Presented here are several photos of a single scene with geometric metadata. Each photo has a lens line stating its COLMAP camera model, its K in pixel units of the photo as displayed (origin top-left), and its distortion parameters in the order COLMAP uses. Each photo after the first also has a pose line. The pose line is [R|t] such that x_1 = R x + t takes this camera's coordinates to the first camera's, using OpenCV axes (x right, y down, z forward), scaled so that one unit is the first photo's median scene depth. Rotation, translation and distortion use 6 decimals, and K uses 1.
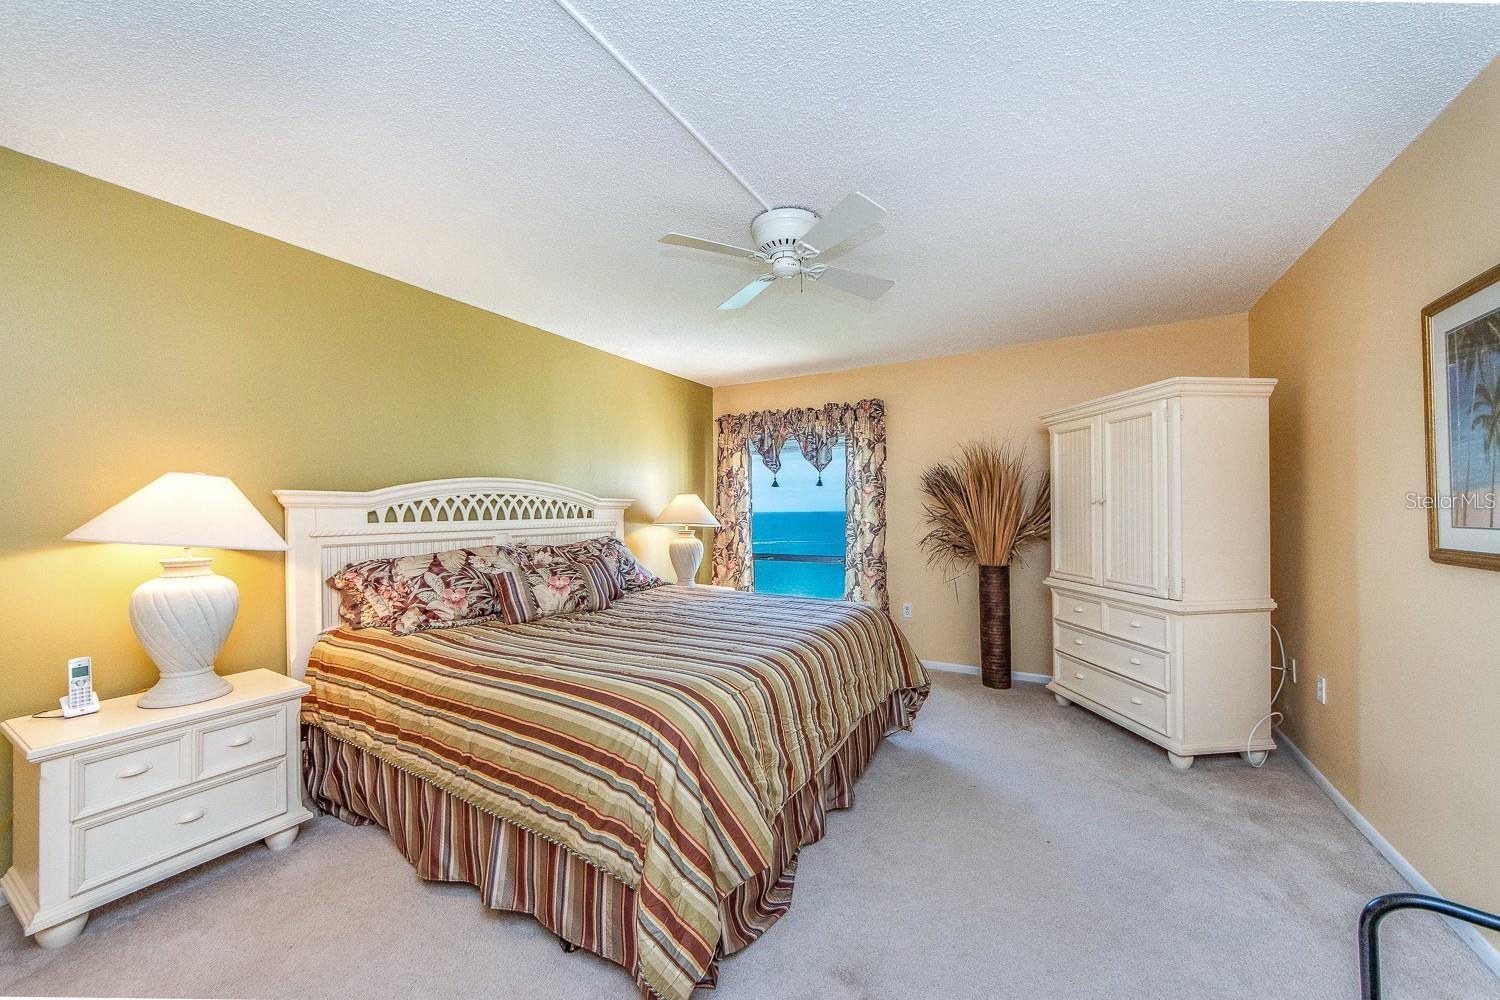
lens RADIAL K [[562.5, 0, 756.2], [0, 562.5, 507.8], [0, 0, 1]] dist [-0.002363, -0.000127]
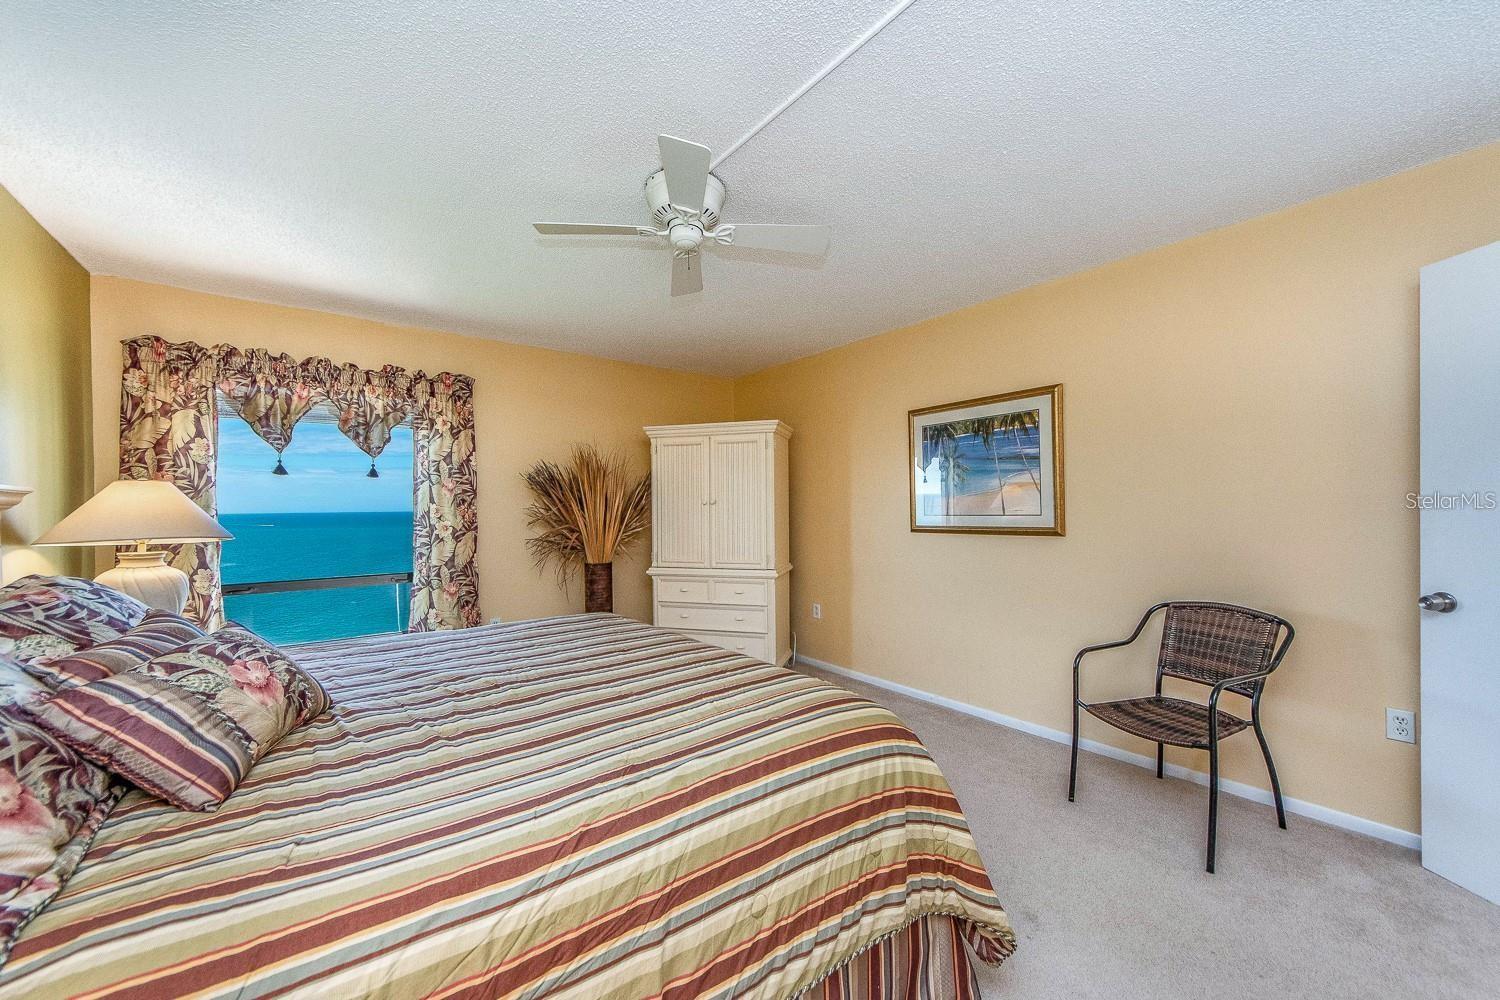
lens RADIAL K [[562.5, 0, 756.2], [0, 562.5, 507.8], [0, 0, 1]] dist [-0.002363, -0.000127]
pose [[0.368364, 0.000954, 0.929681, -0.377305], [0.003683, 0.999990, -0.002485, 0.003218], [-0.929674, 0.004340, 0.368357, 0.292414]]
